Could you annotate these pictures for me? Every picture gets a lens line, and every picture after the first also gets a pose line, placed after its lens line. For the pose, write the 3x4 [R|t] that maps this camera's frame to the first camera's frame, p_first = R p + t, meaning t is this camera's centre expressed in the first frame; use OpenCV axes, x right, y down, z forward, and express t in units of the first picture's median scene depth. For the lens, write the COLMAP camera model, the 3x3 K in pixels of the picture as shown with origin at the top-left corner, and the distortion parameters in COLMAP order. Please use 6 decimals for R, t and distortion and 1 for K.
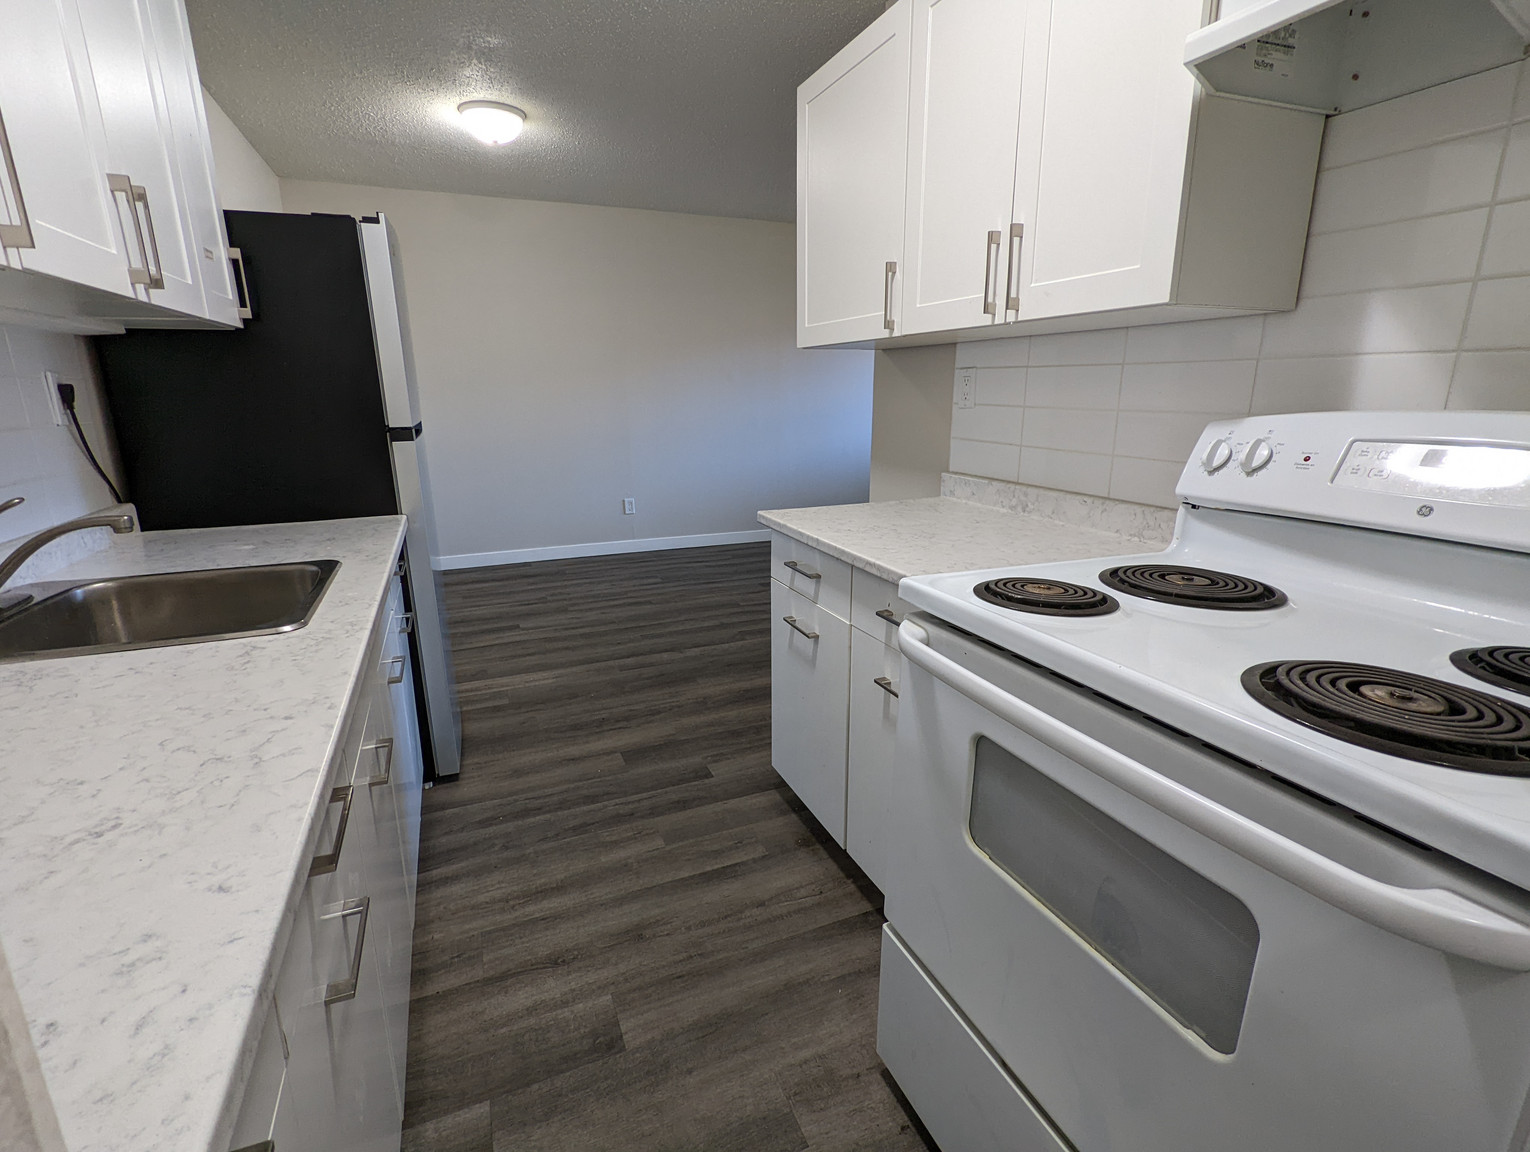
lens RADIAL K [[730.3, 0, 765.2], [0, 730.3, 578.5], [0, 0, 1]] dist [0.003706, -0.000786]
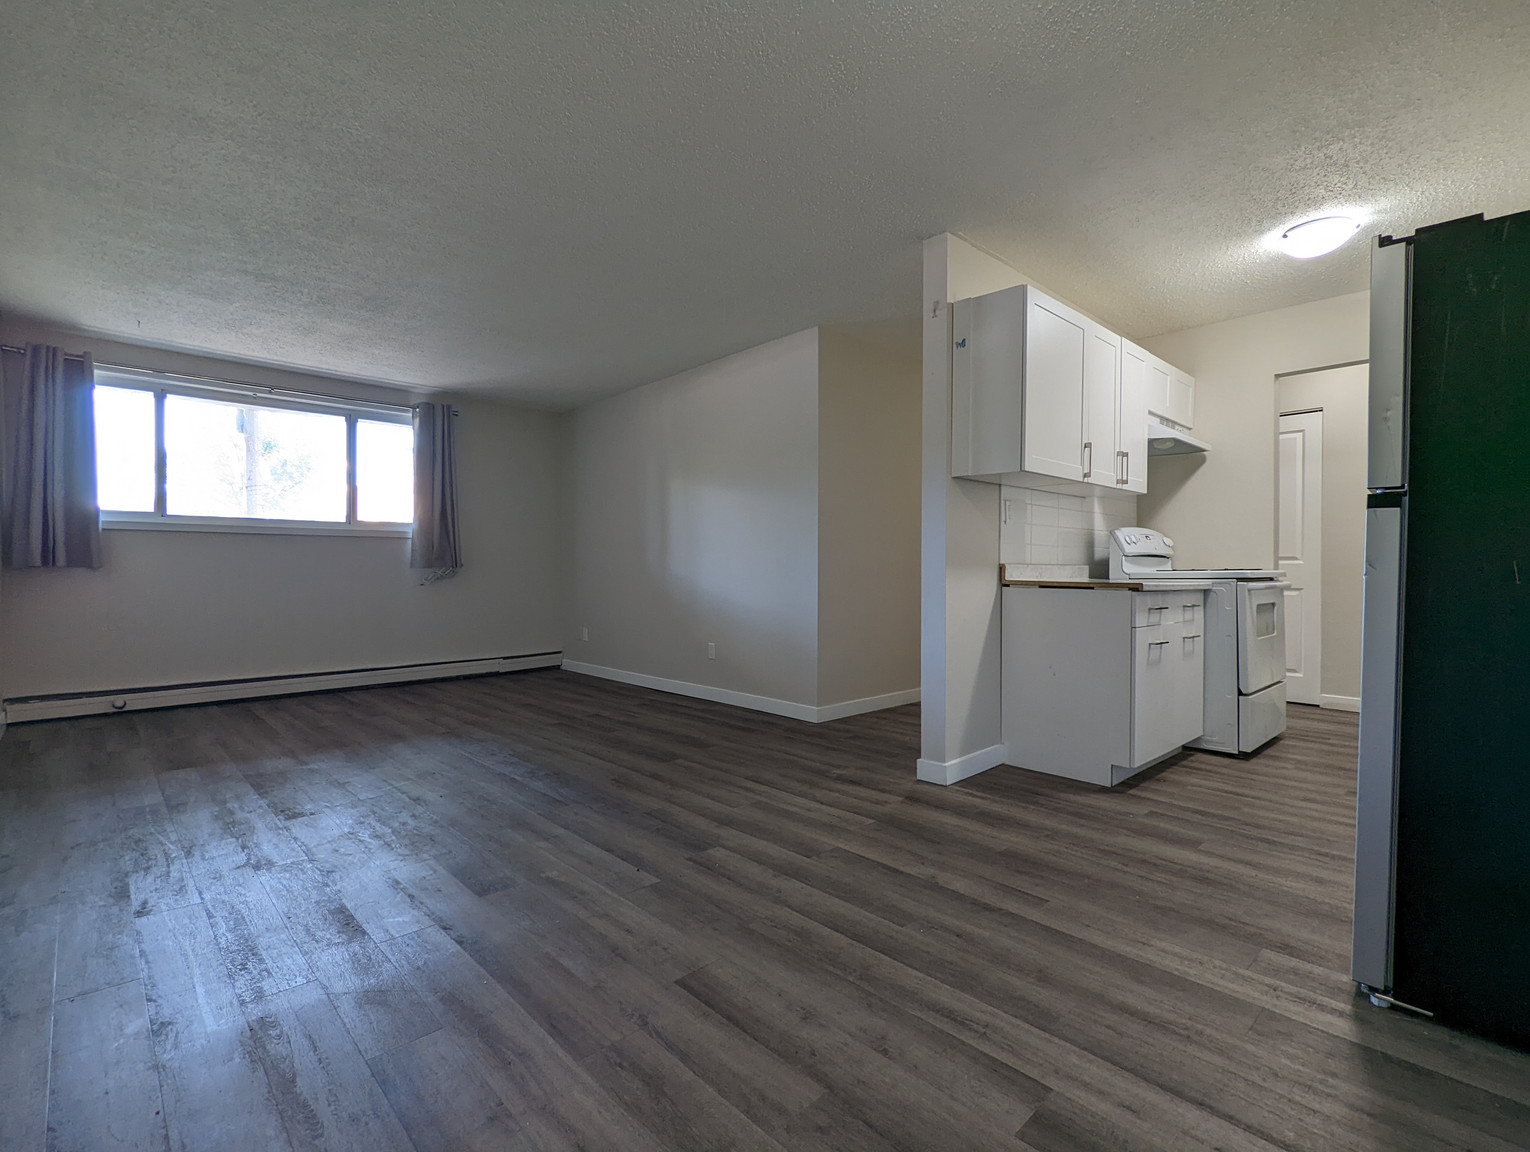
lens RADIAL K [[730.3, 0, 764.2], [0, 730.3, 571.1], [0, 0, 1]] dist [0.003706, -0.000786]
pose [[-0.348925, -0.004313, 0.937141, -1.195079], [0.234499, 0.967776, 0.091765, -0.456831], [-0.907338, 0.251777, -0.336670, 2.298718]]
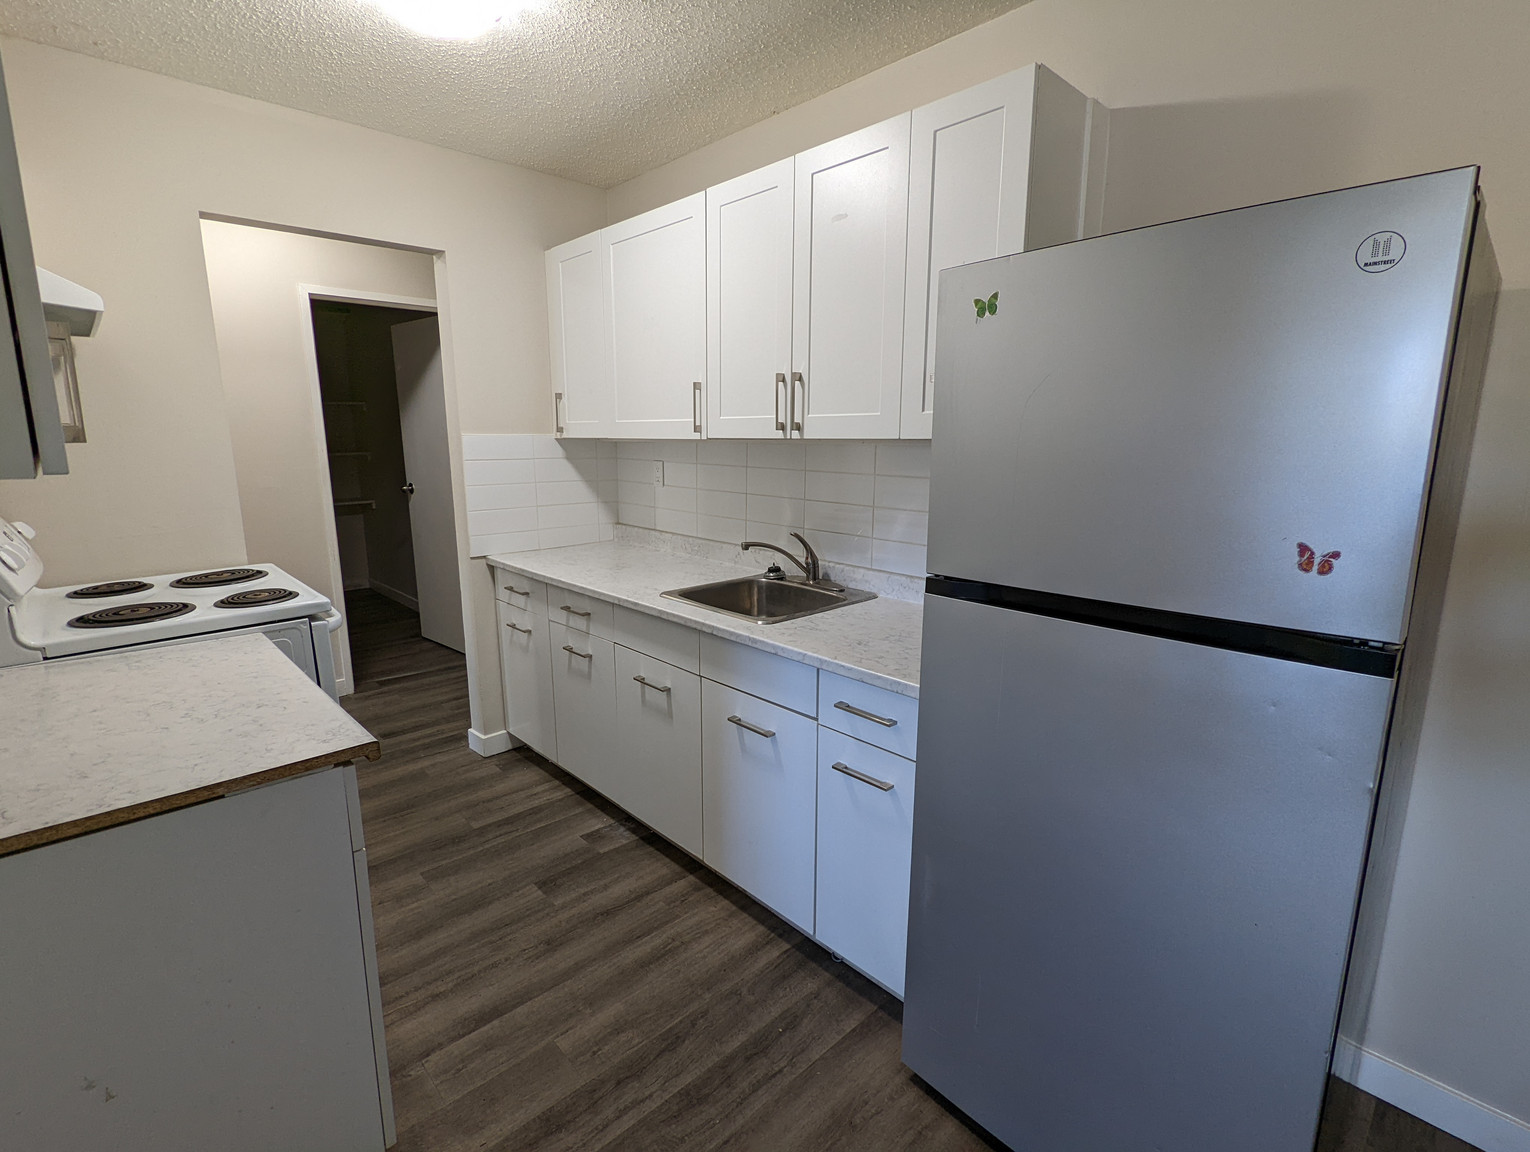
lens RADIAL K [[730.3, 0, 764.3], [0, 730.3, 574.6], [0, 0, 1]] dist [0.003706, -0.000786]
pose [[-0.936913, 0.067939, -0.342897, -0.113902], [-0.086128, 0.905826, 0.414803, -0.505251], [0.338786, 0.418167, -0.842829, 1.614351]]
